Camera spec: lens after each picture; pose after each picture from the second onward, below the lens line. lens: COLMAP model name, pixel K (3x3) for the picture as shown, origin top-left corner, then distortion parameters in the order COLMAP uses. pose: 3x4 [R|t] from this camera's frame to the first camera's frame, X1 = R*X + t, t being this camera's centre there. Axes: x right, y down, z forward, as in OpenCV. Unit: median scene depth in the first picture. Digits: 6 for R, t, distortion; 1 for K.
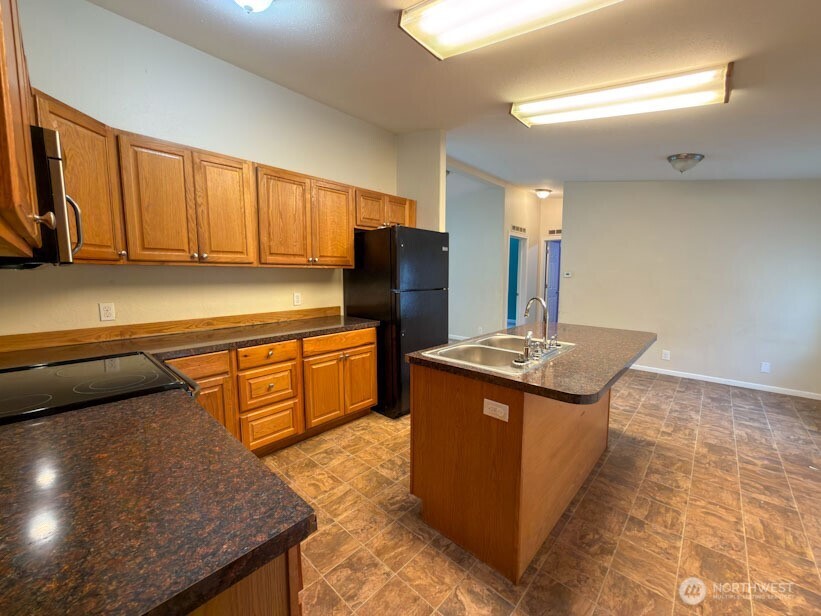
lens RADIAL K [[329.3, 0, 409.4], [0, 329.3, 302.8], [0, 0, 1]] dist [-0.000390, 0.000167]
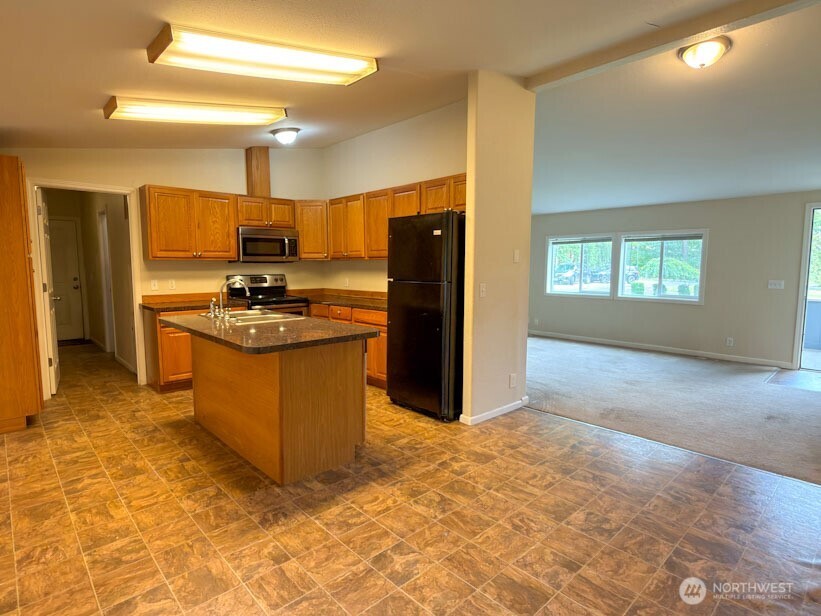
lens RADIAL K [[442.6, 0, 409.5], [0, 442.6, 307.2], [0, 0, 1]] dist [-0.012384, 0.003806]
pose [[-0.060431, 0.092353, -0.993891, 2.079957], [-0.091911, 0.990966, 0.097670, -0.140677], [0.993932, 0.097252, -0.051397, 1.738010]]
